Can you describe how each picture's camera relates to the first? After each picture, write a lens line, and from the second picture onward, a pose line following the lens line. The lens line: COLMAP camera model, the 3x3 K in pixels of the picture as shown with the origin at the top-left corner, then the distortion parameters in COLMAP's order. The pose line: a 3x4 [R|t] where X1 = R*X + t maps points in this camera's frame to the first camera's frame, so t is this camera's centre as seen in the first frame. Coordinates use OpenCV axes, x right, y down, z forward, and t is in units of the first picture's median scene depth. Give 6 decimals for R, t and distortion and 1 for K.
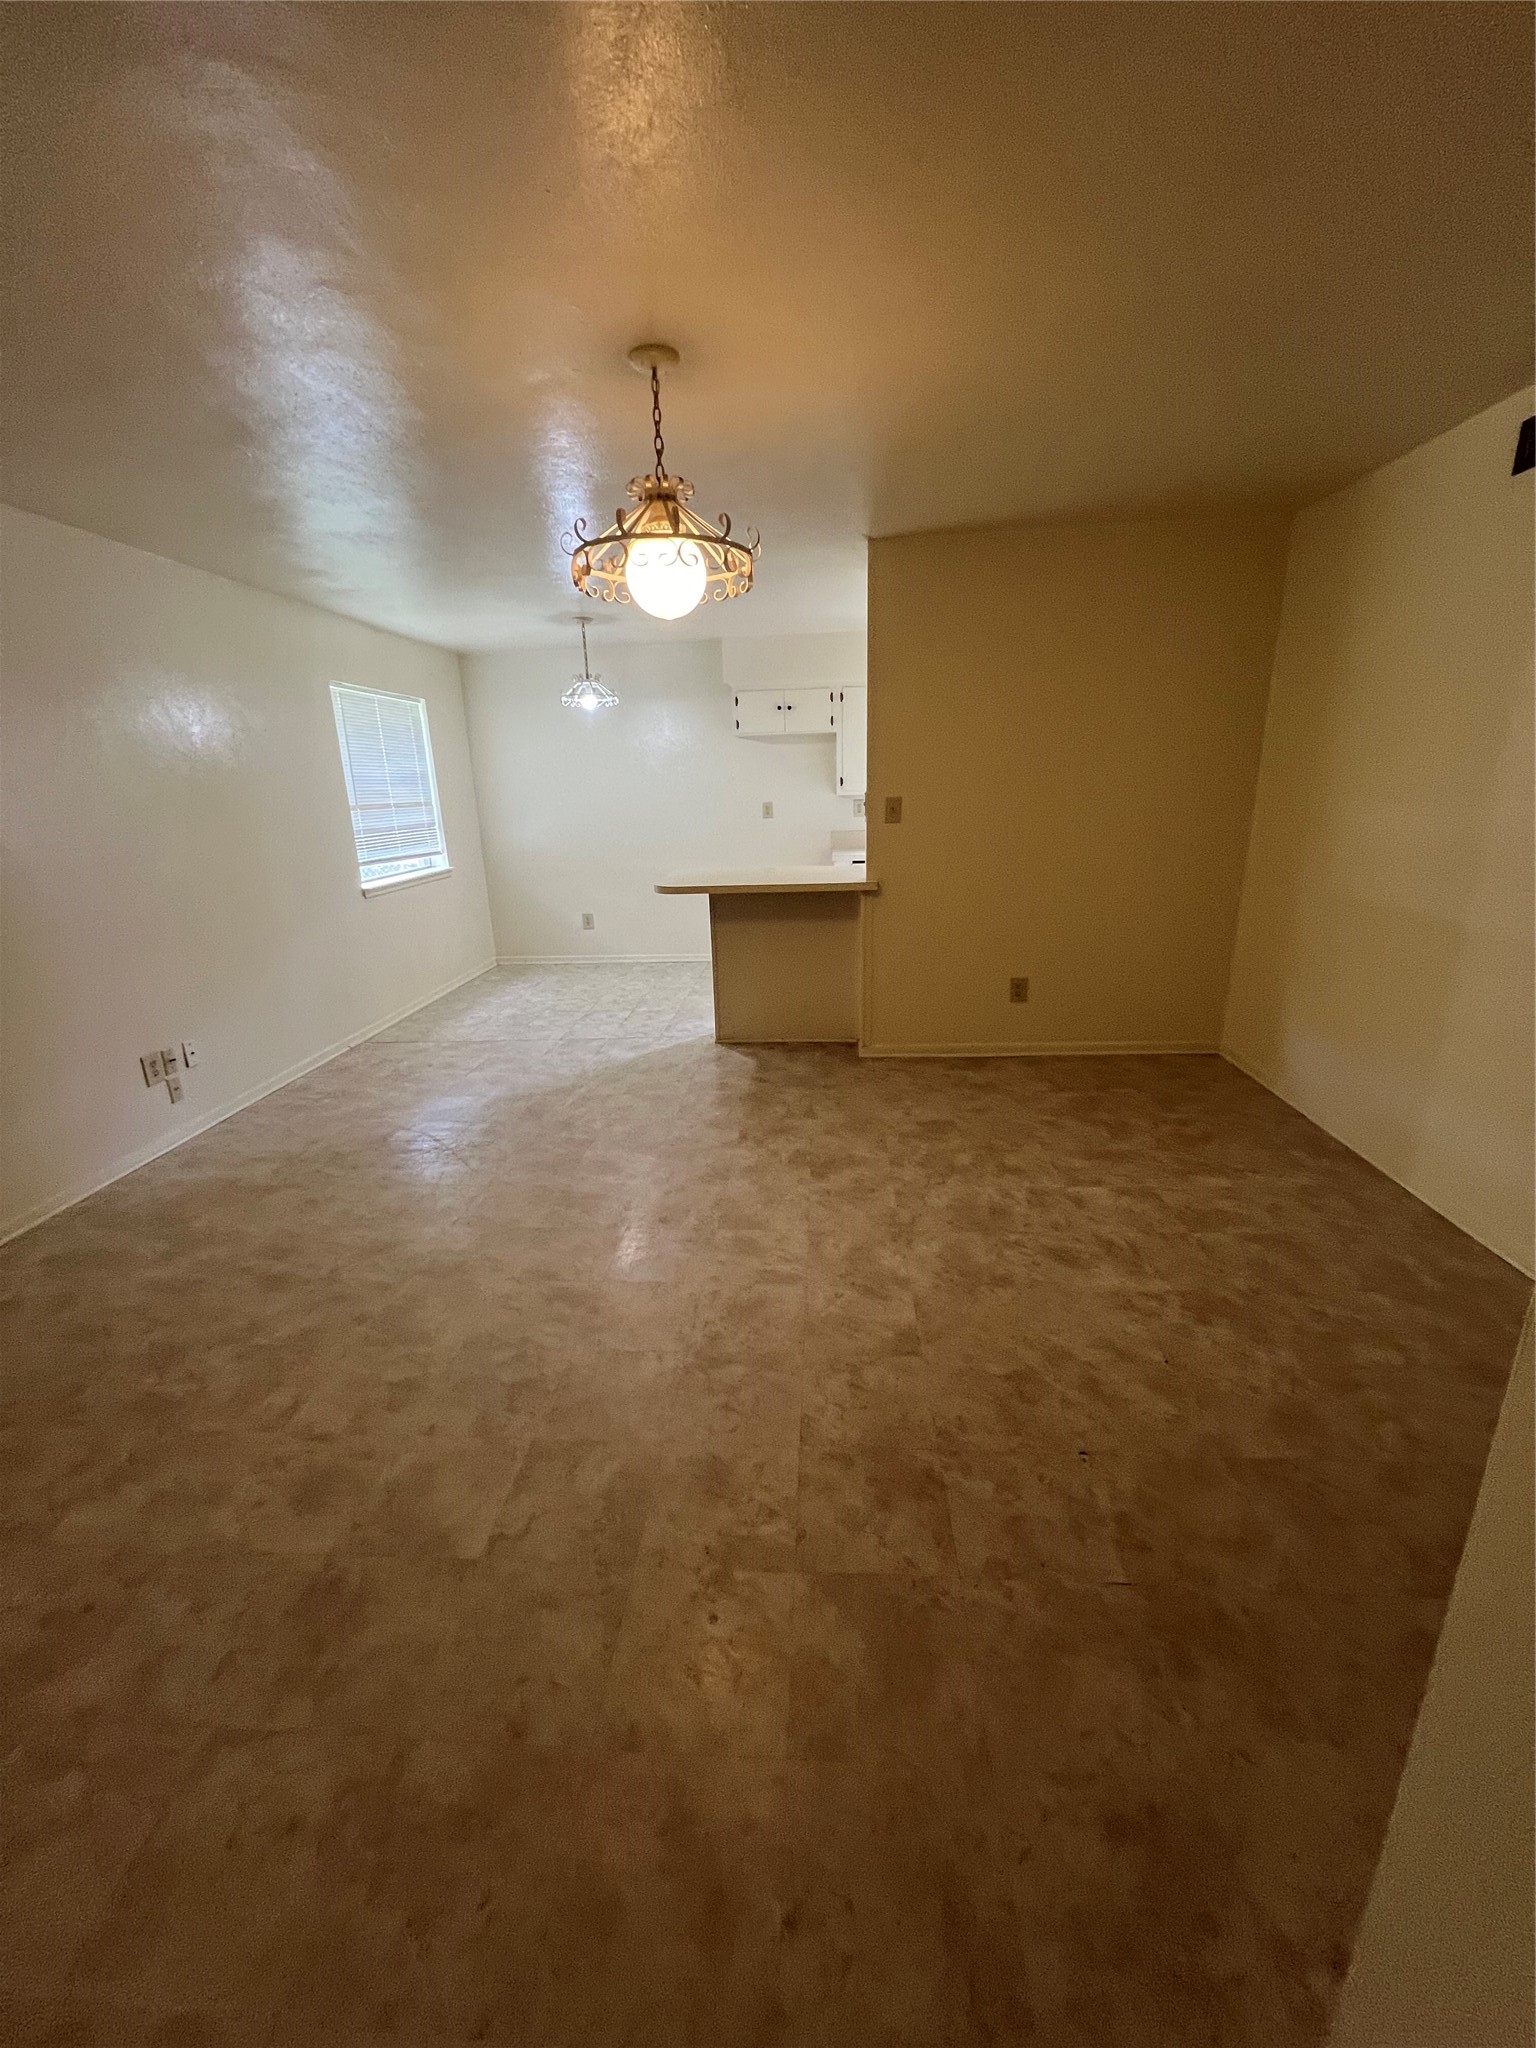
lens RADIAL K [[812.0, 0, 768.0], [0, 812.0, 1024.0], [0, 0, 1]] dist [0.000869, -0.000101]
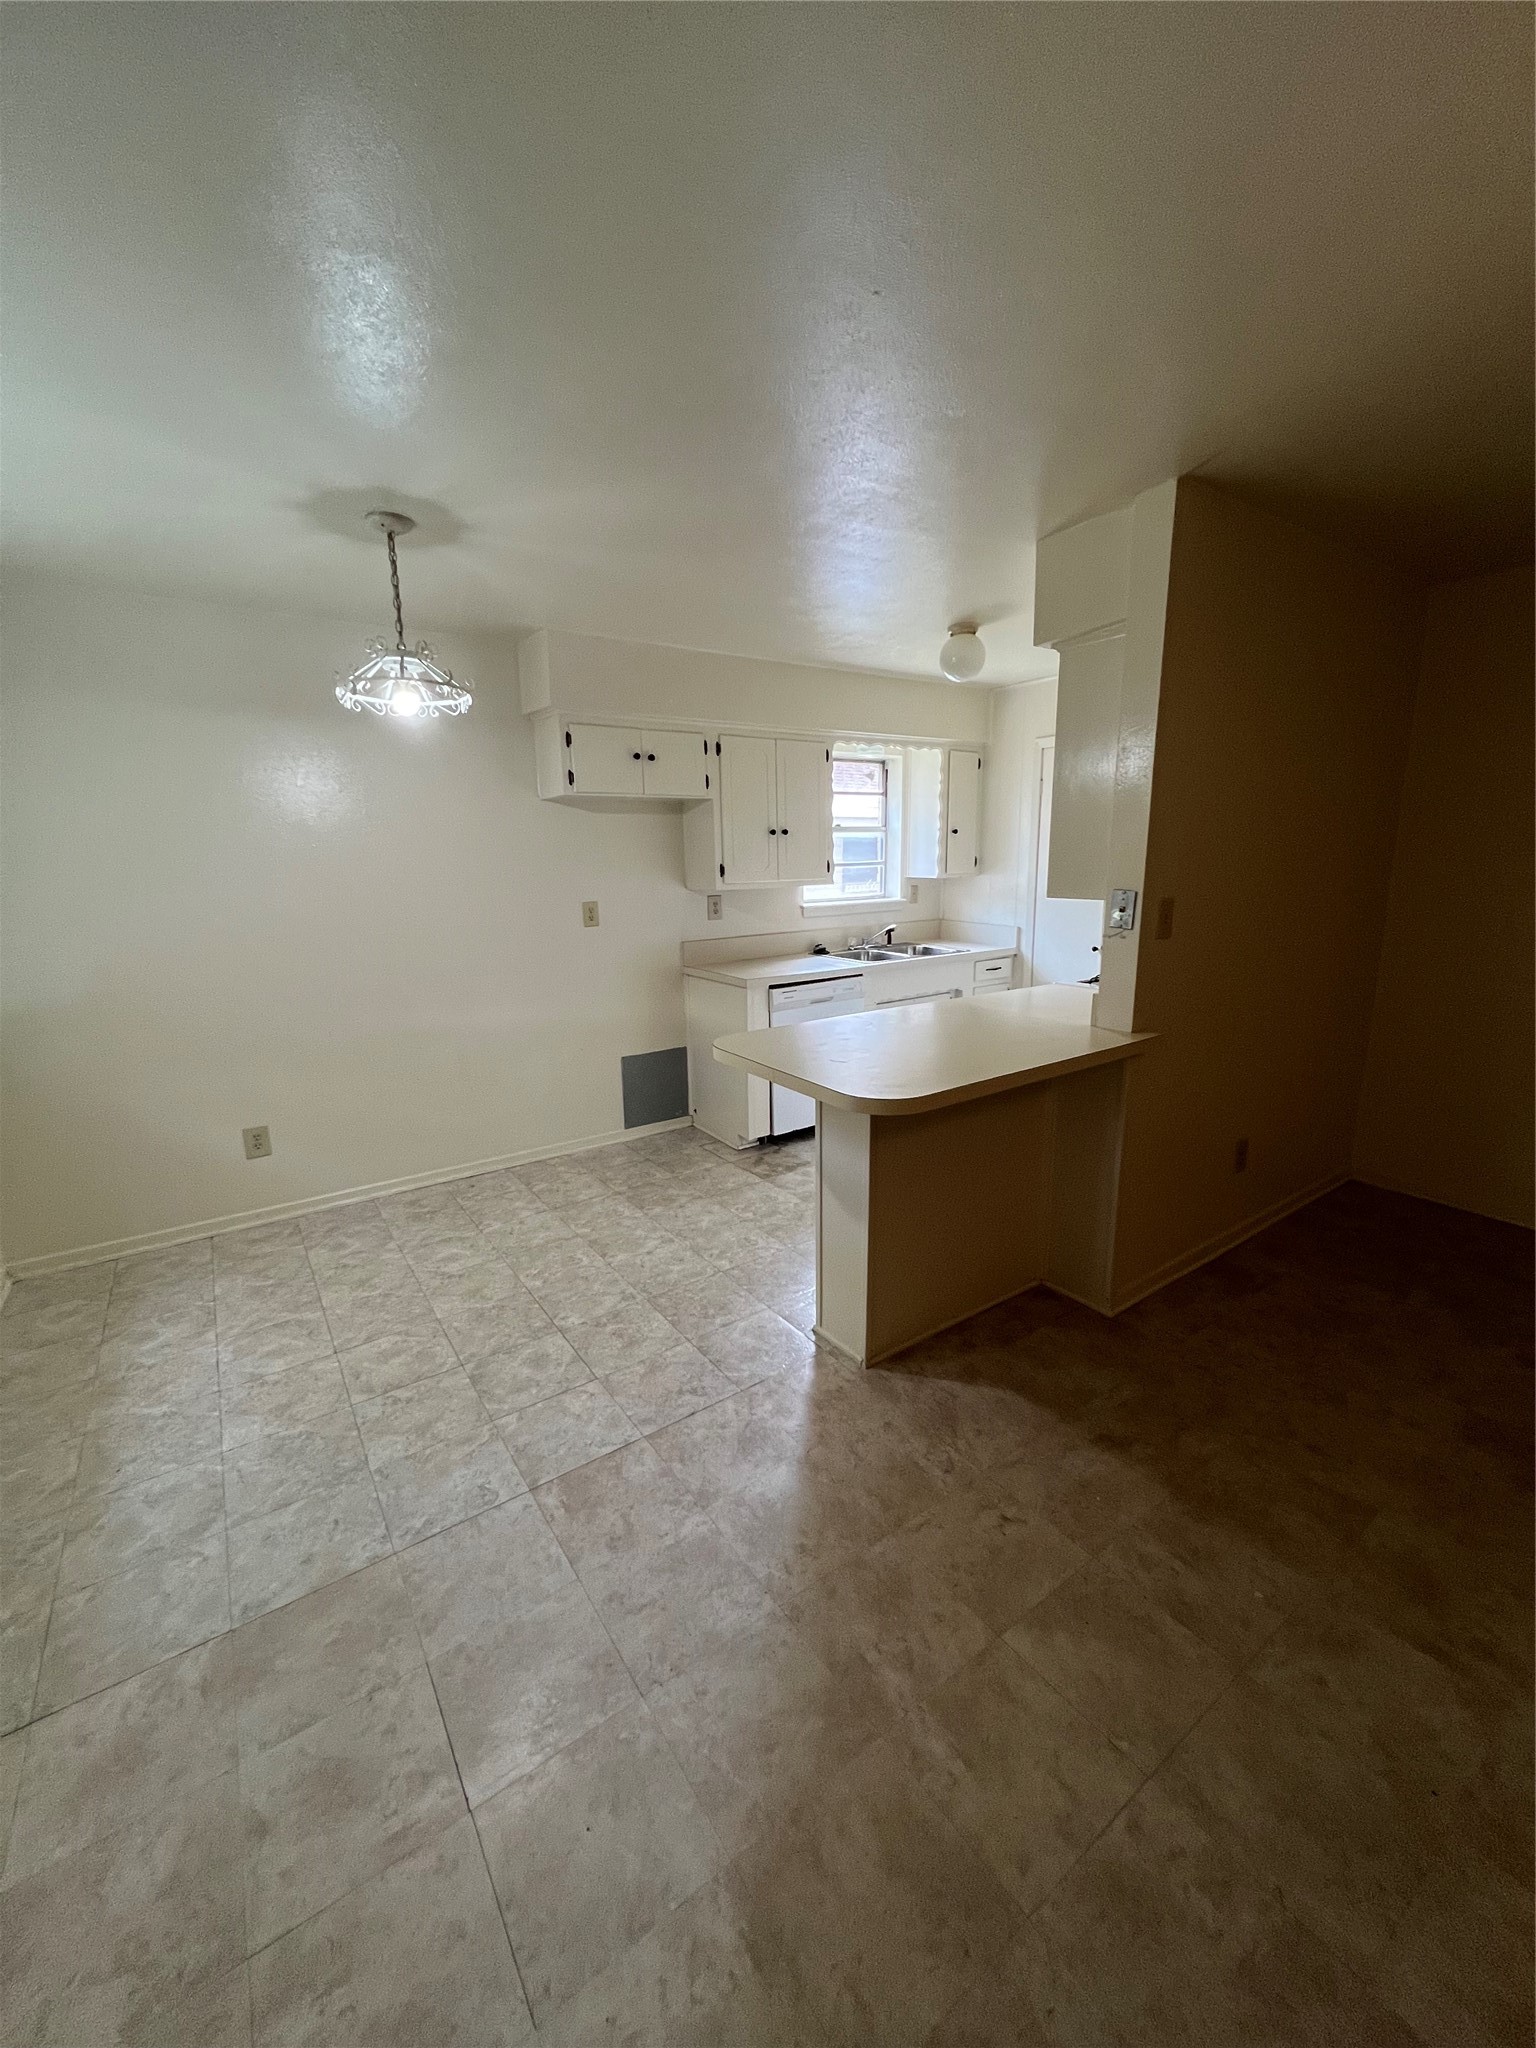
lens RADIAL K [[812.0, 0, 768.0], [0, 812.0, 1024.0], [0, 0, 1]] dist [0.000869, -0.000101]
pose [[0.779303, -0.115330, 0.615943, -0.387028], [0.173911, 0.984111, -0.035769, -0.175852], [-0.602031, 0.134994, 0.786978, 0.572632]]
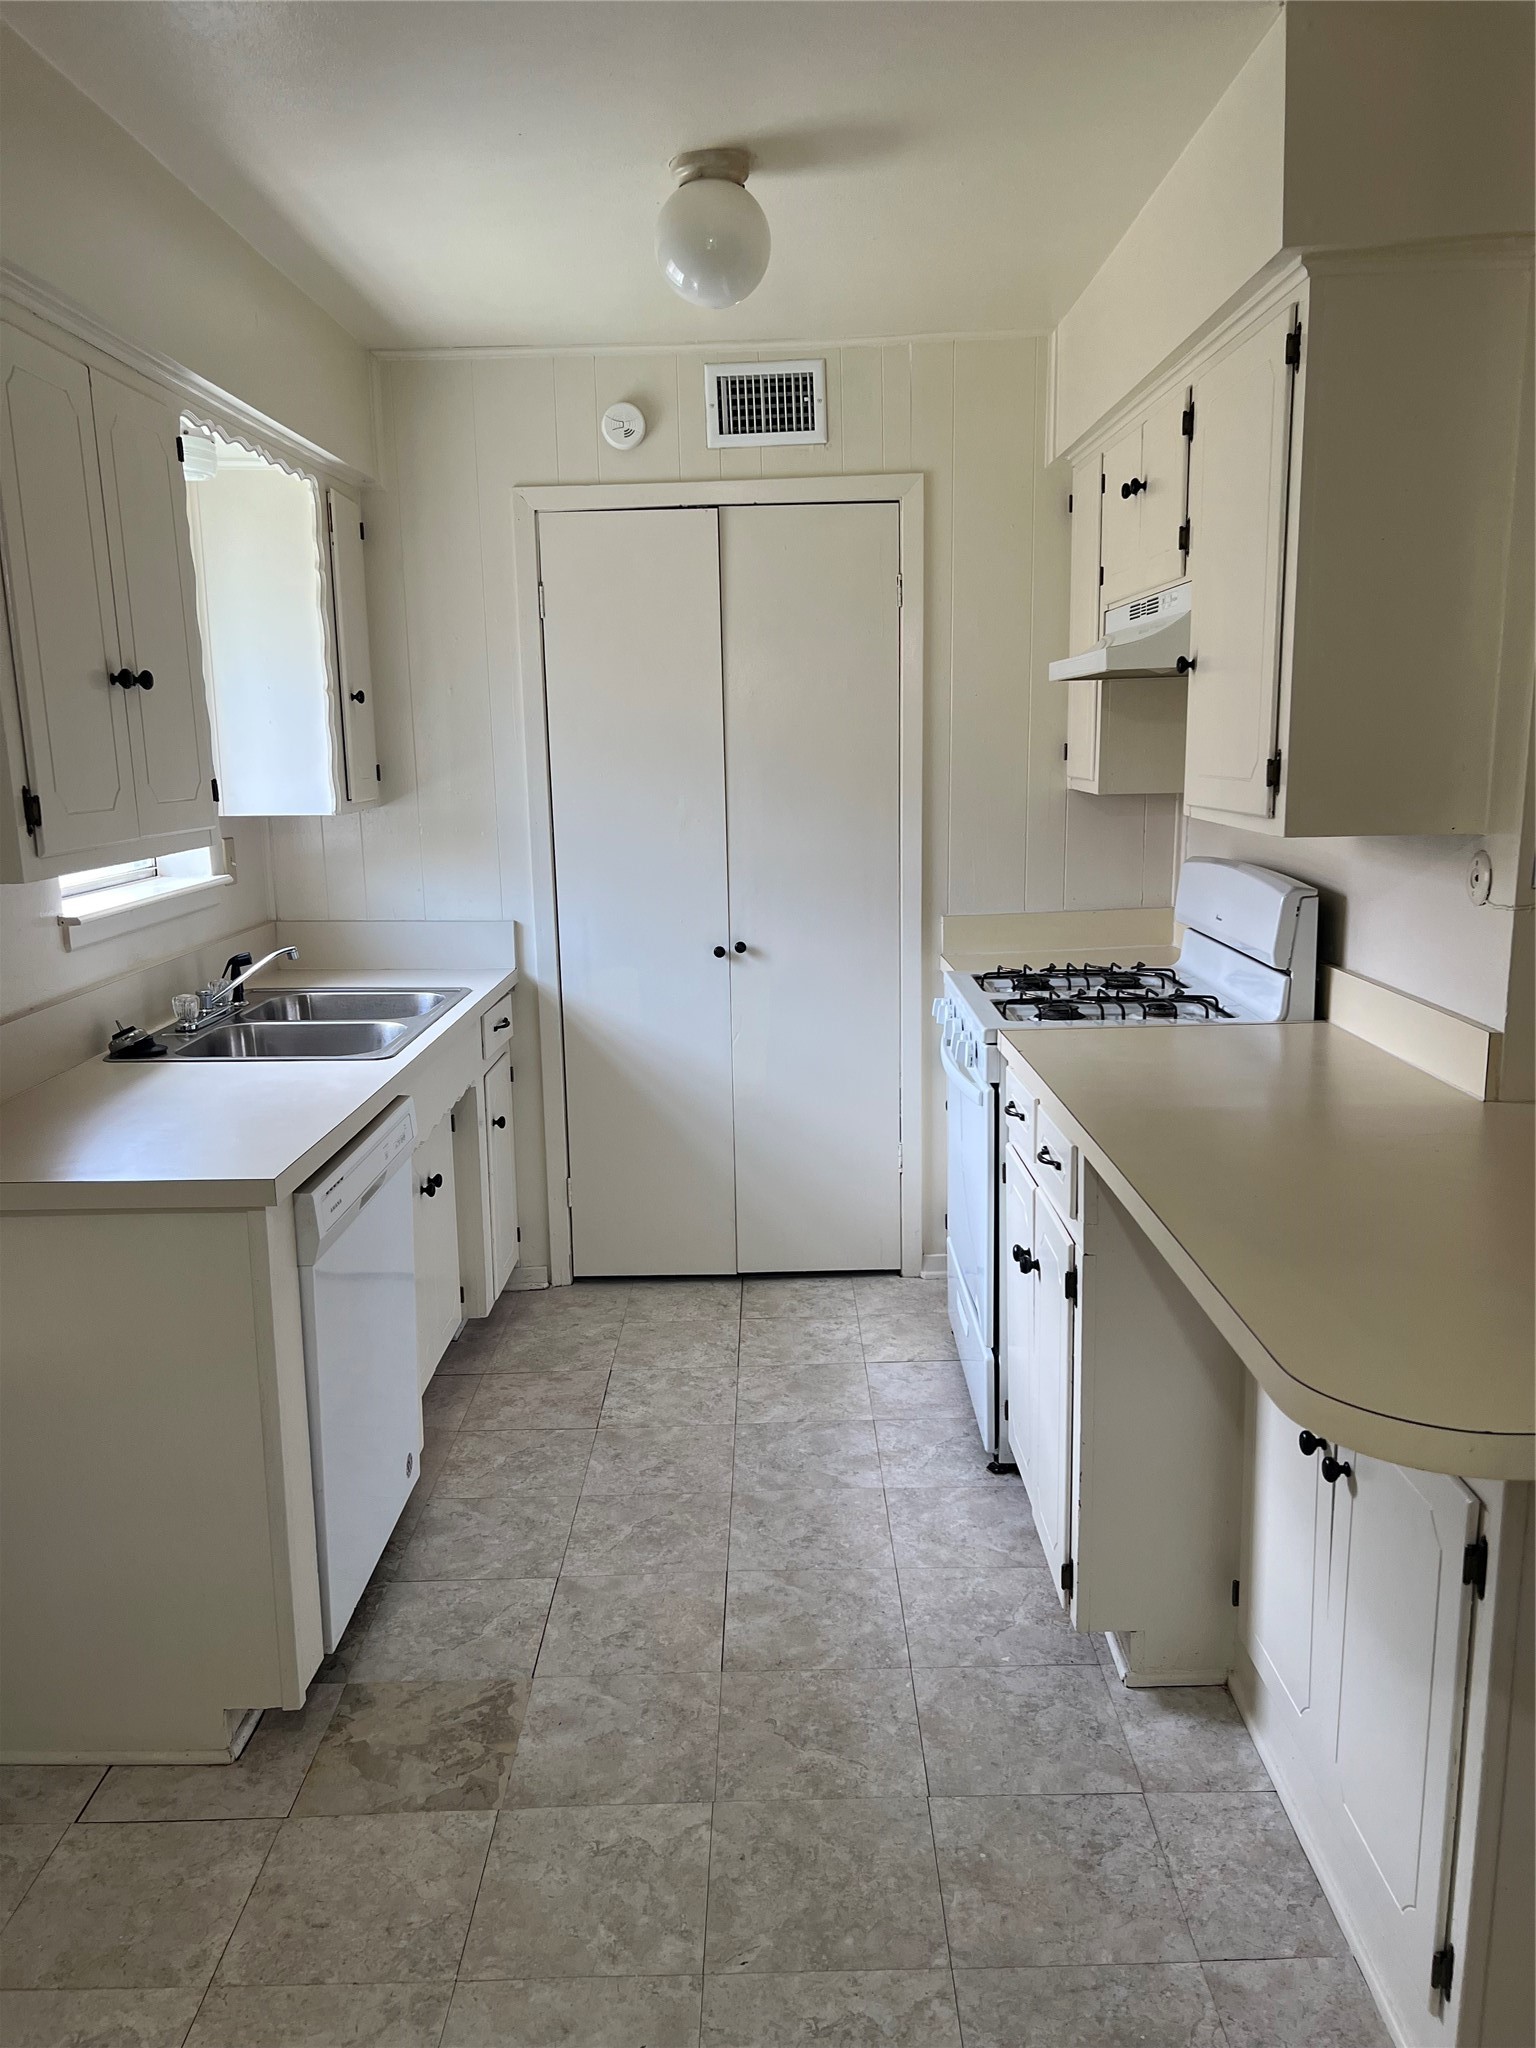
lens RADIAL K [[1587.1, 0, 768.0], [0, 1587.1, 1024.0], [0, 0, 1]] dist [0.061188, 0.000641]
pose [[-0.043594, -0.148794, 0.987907, -0.358388], [0.309906, 0.938054, 0.154961, -0.324287], [-0.949767, 0.312914, 0.005218, 1.078290]]
